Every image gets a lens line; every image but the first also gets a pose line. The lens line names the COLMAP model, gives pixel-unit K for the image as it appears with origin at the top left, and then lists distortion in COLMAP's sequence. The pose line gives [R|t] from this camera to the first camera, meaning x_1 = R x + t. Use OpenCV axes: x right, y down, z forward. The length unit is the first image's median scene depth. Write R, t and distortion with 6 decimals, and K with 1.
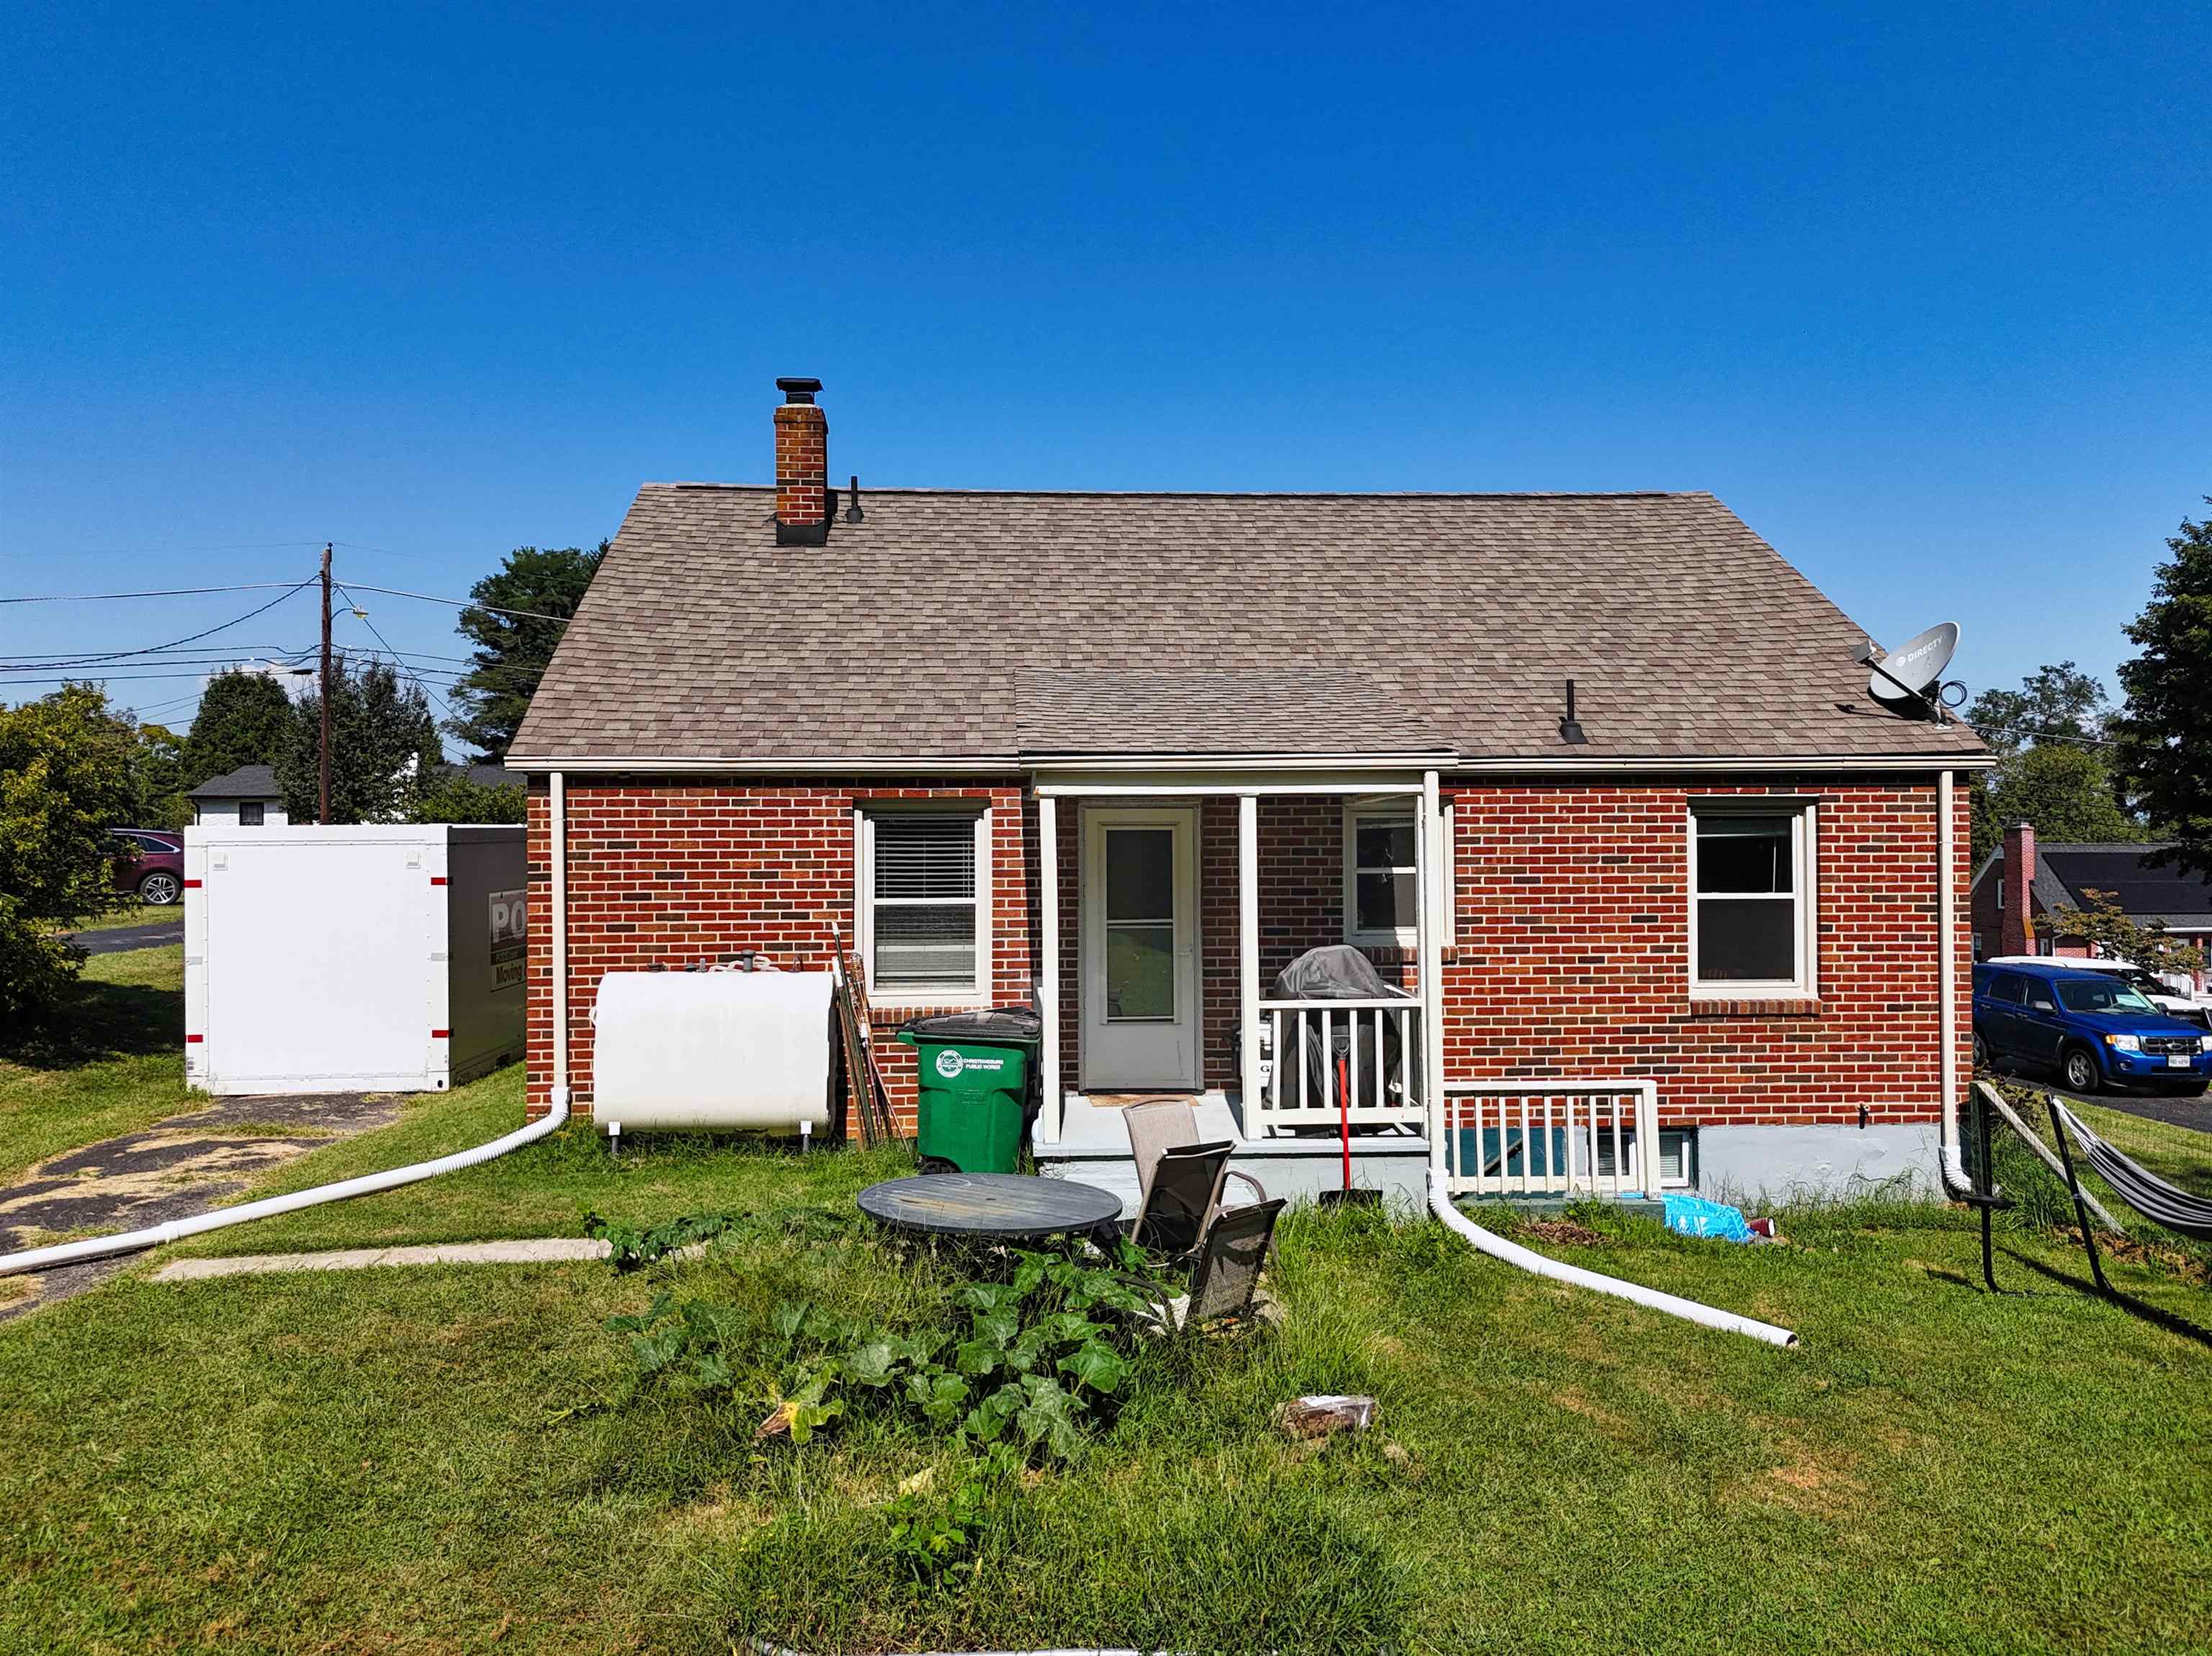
lens RADIAL K [[1678.4, 0, 1100.8], [0, 1678.4, 842.1], [0, 0, 1]] dist [0.026829, -0.009104]
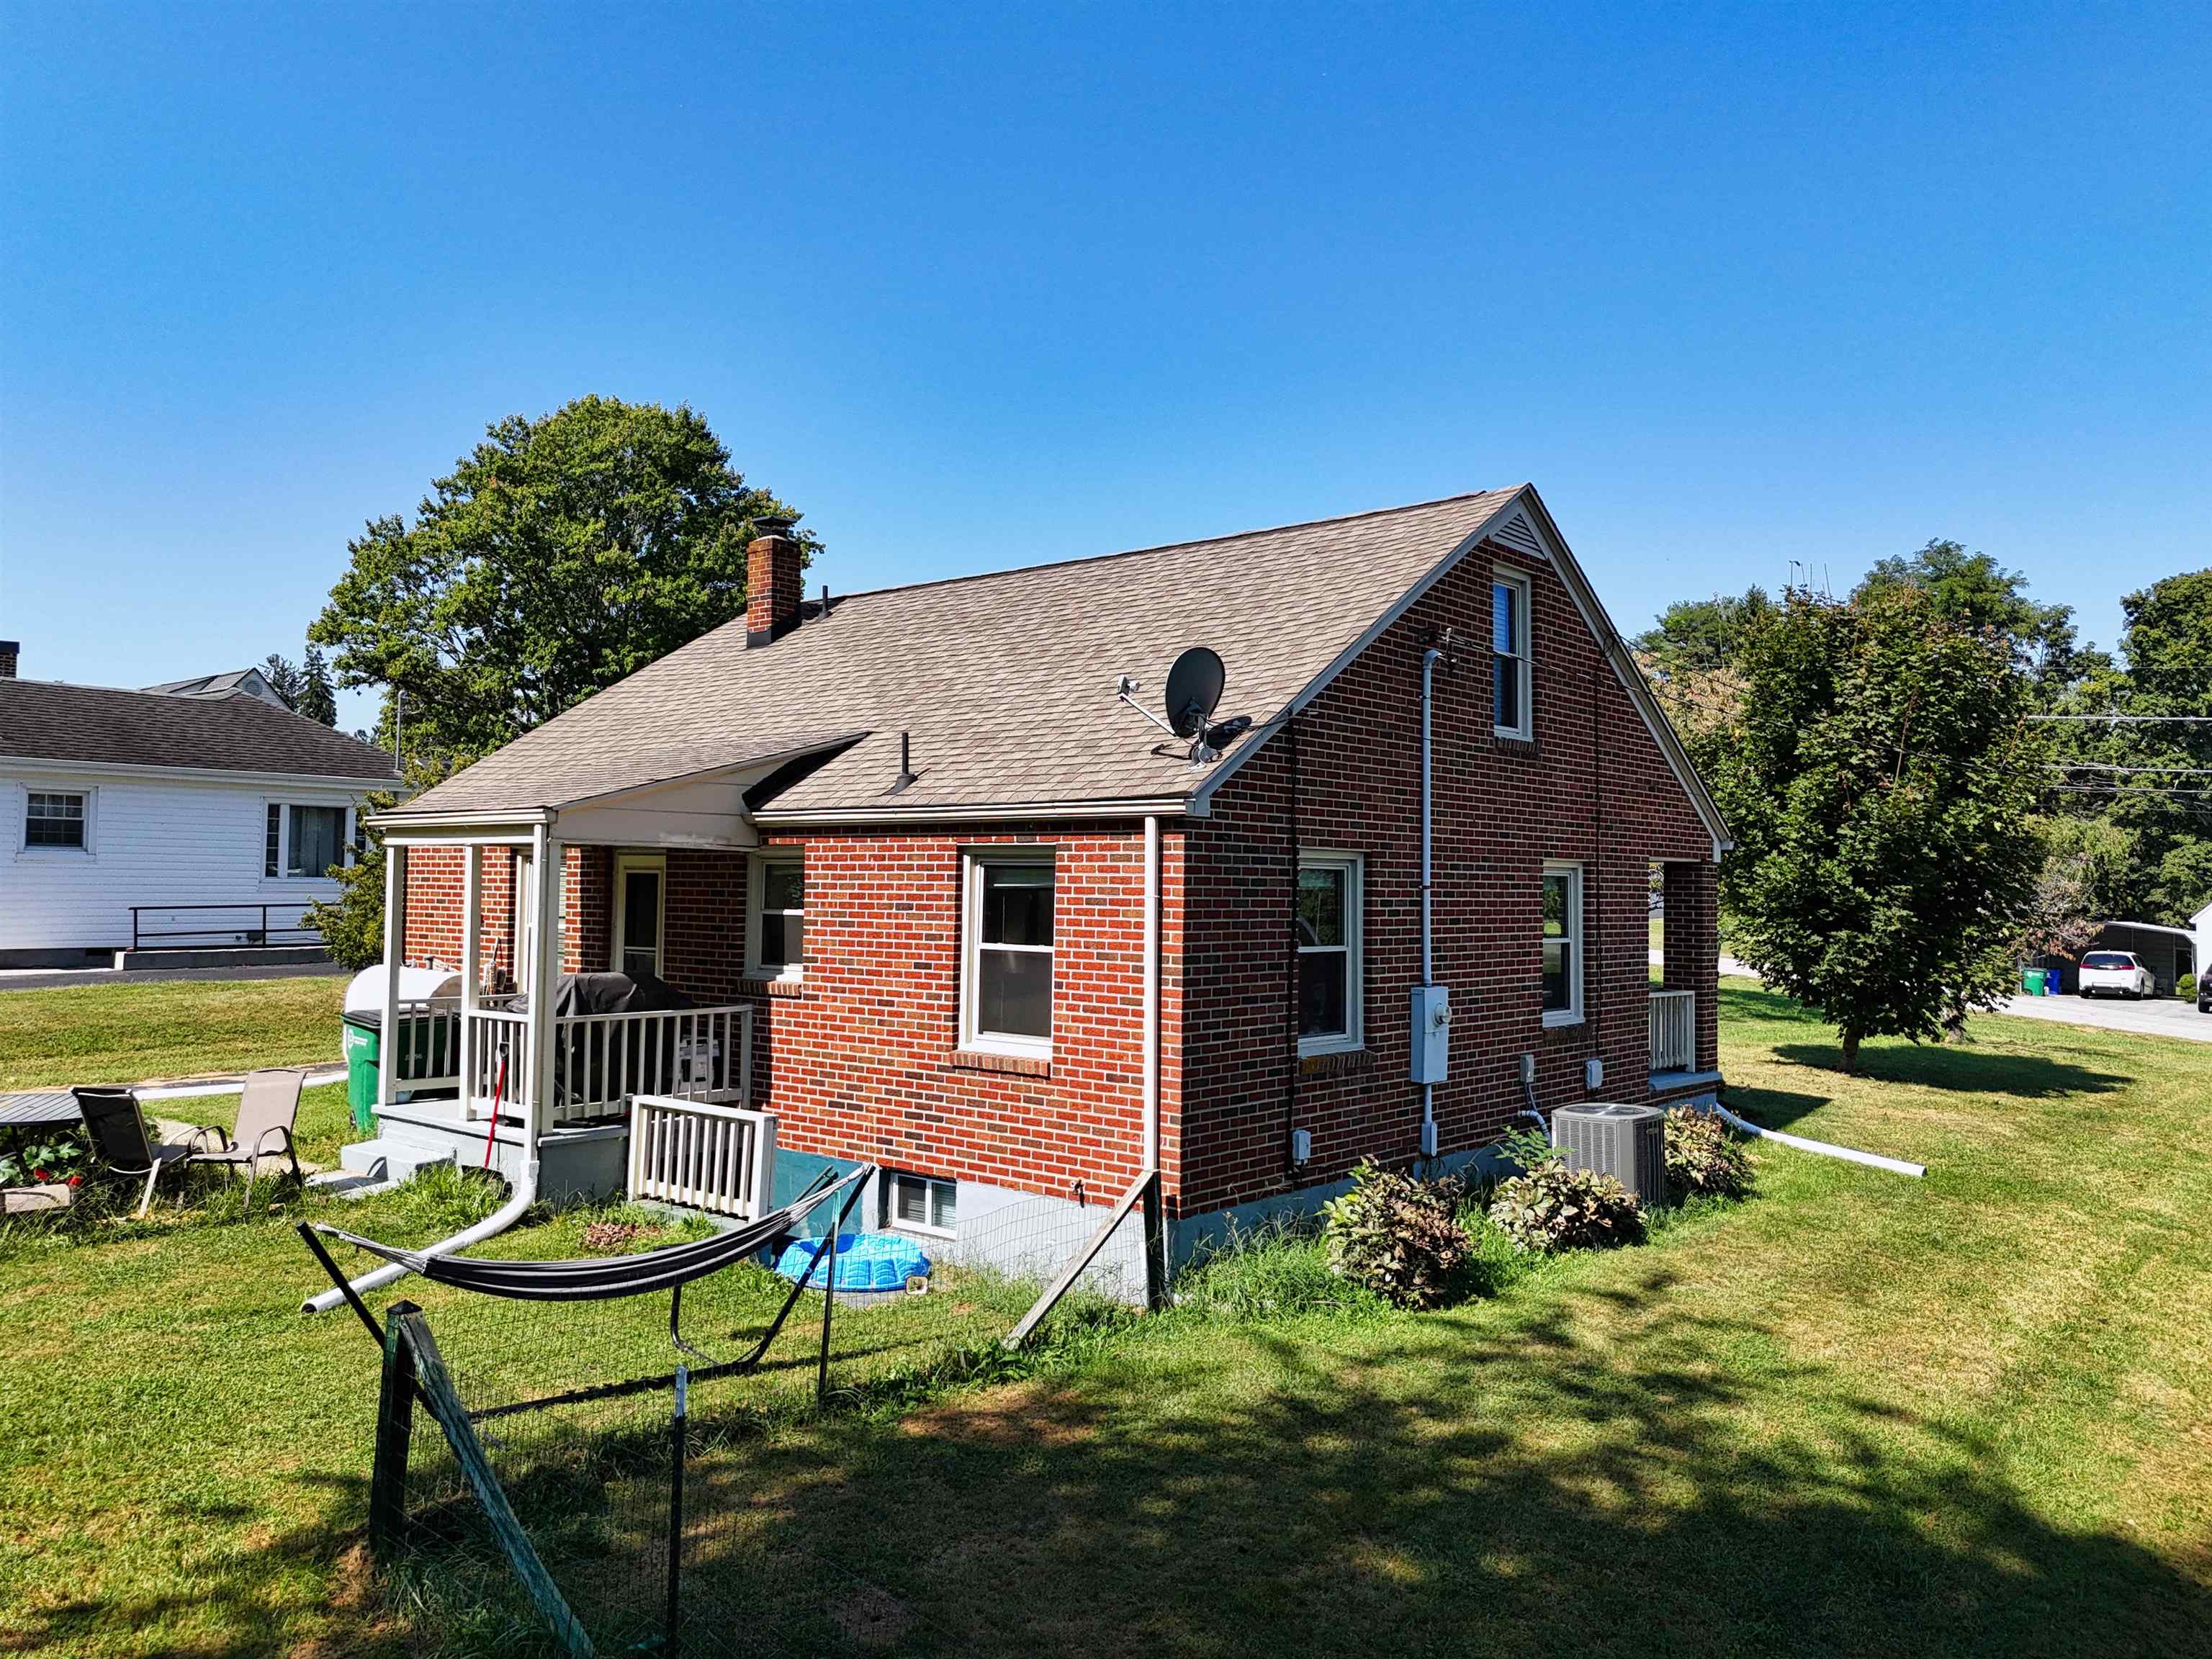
lens RADIAL K [[1636.8, 0, 1144.5], [0, 1636.8, 834.3], [0, 0, 1]] dist [0.074419, -0.000787]
pose [[0.731939, -0.005533, -0.681348, 1.086596], [-0.015773, 0.999561, -0.025061, -0.010917], [0.681188, 0.029090, 0.731530, 0.364033]]
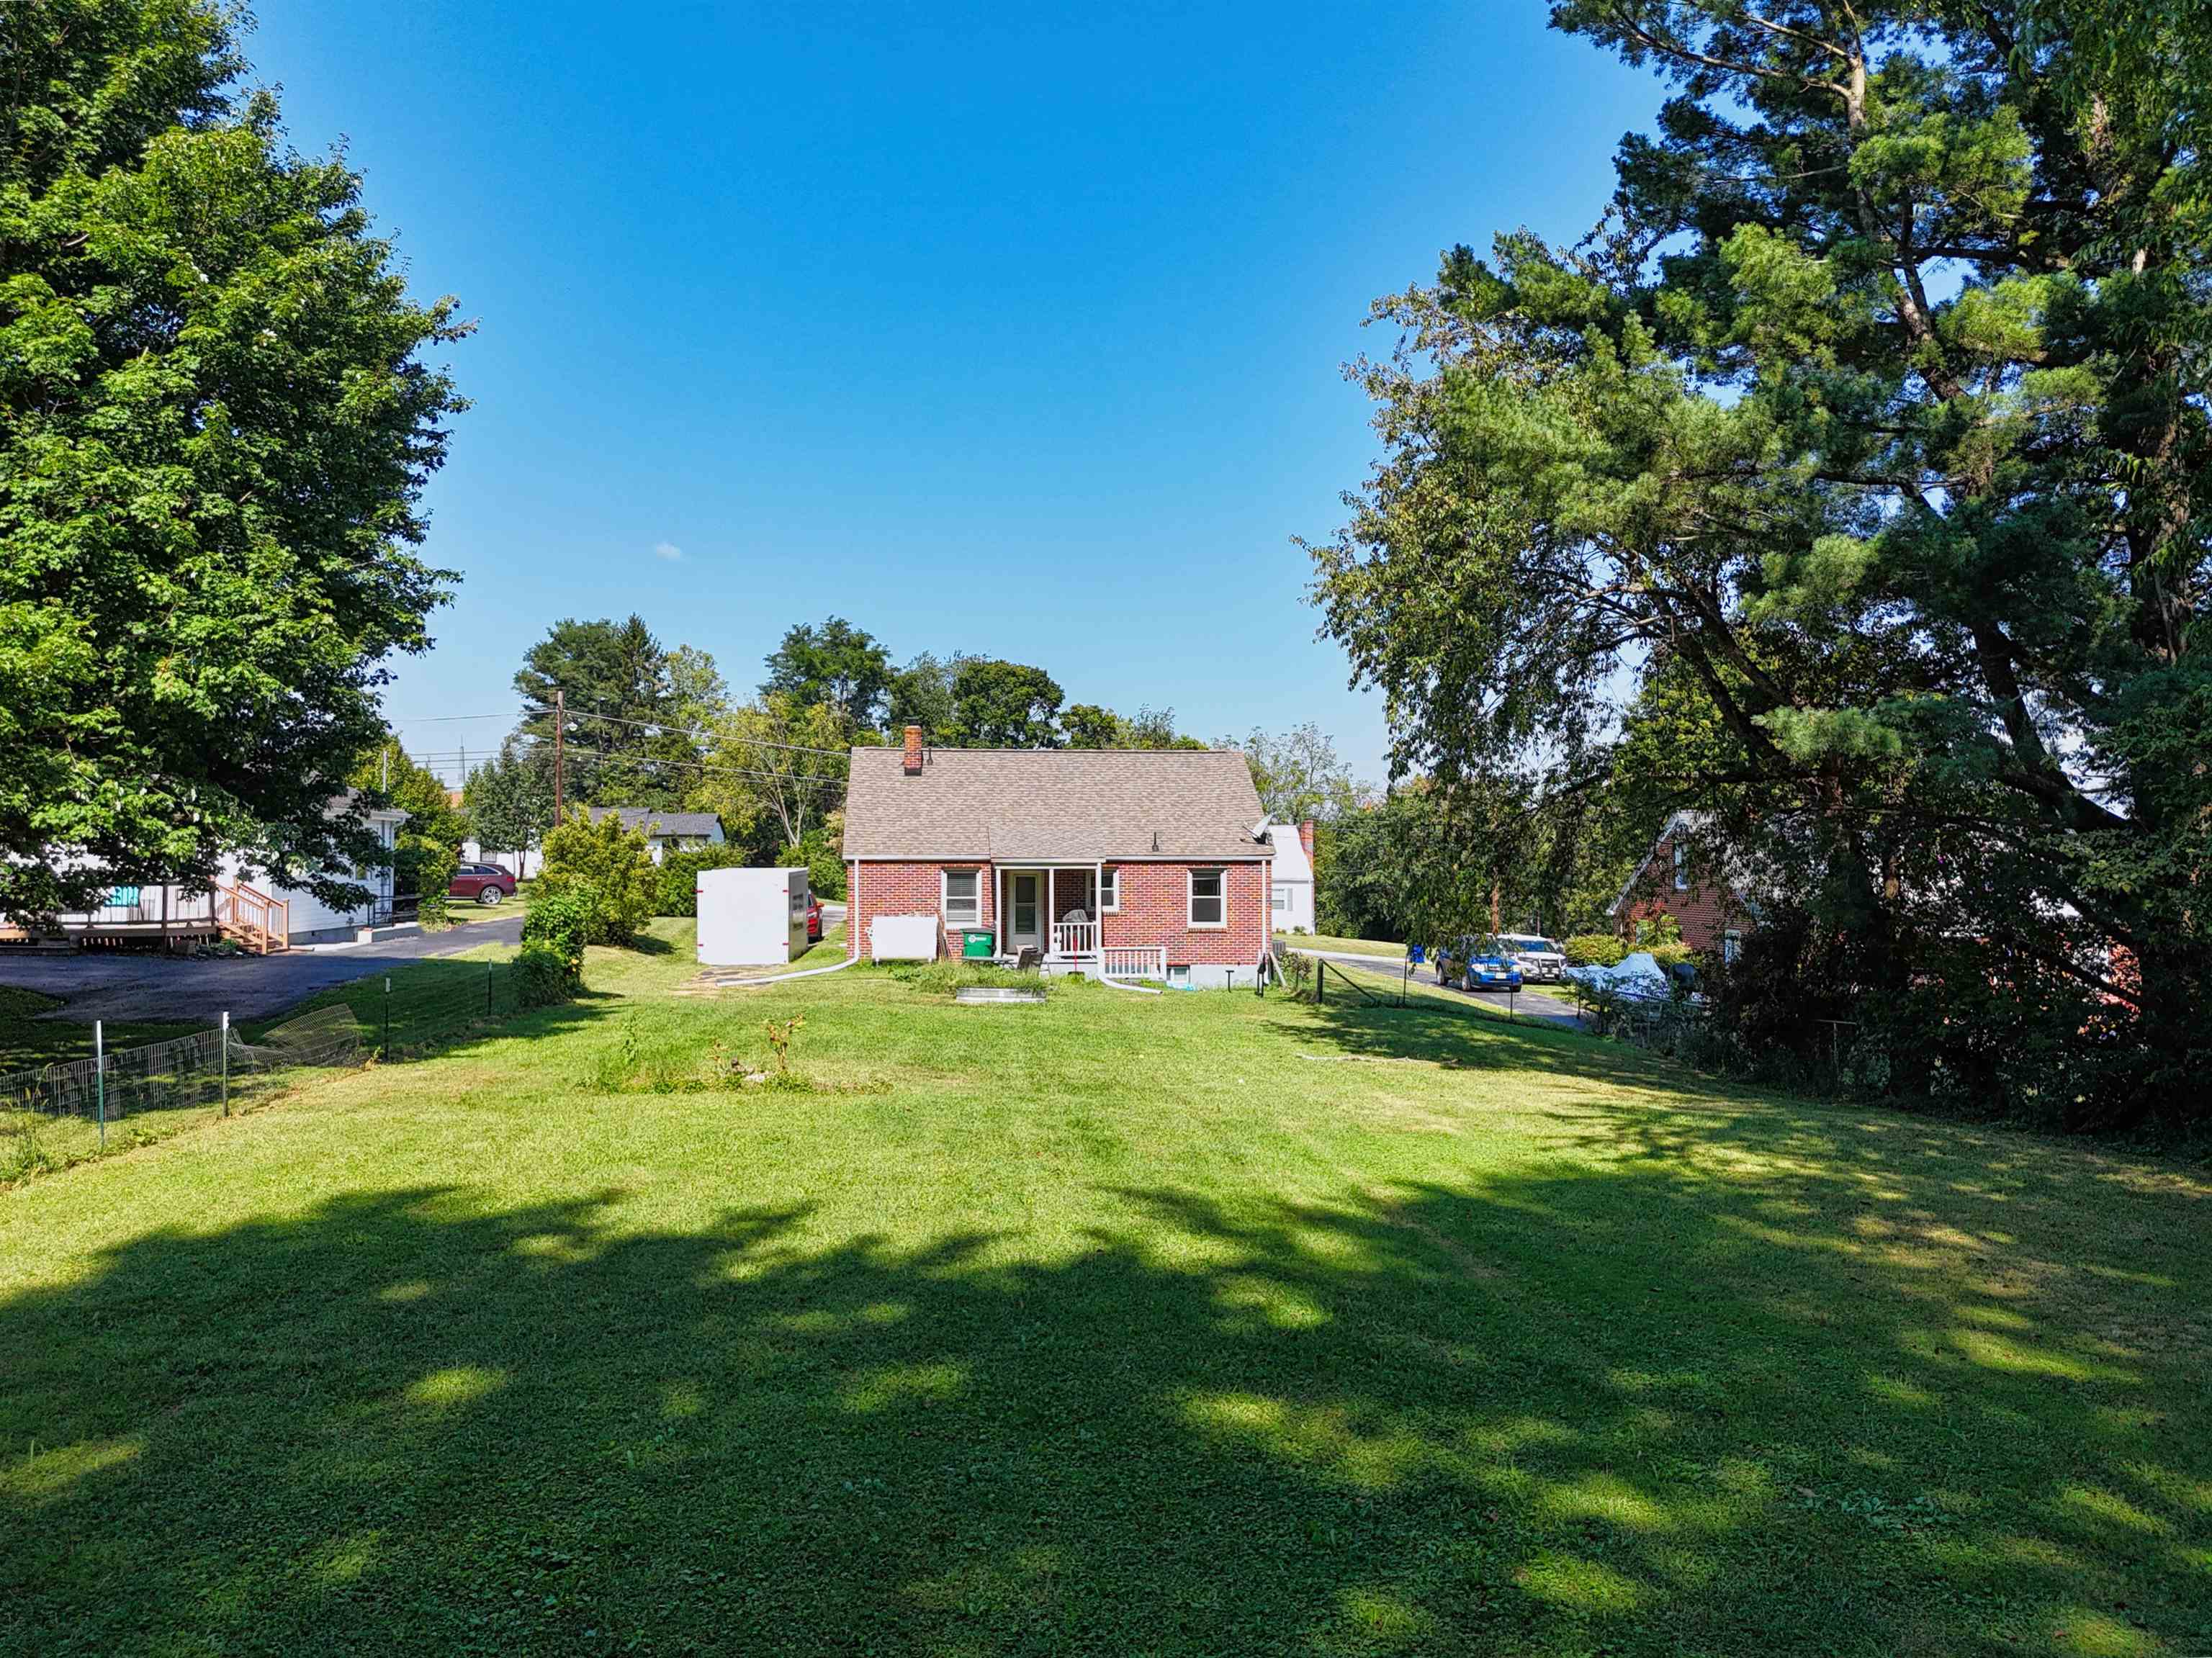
lens RADIAL K [[1701.2, 0, 1106.0], [0, 1701.2, 829.0], [0, 0, 1]] dist [0.048816, -0.006052]
pose [[0.999434, 0.006221, 0.033048, 0.070676], [-0.005647, 0.999832, -0.017429, -0.043794], [-0.033151, 0.017233, 0.999302, -2.401198]]
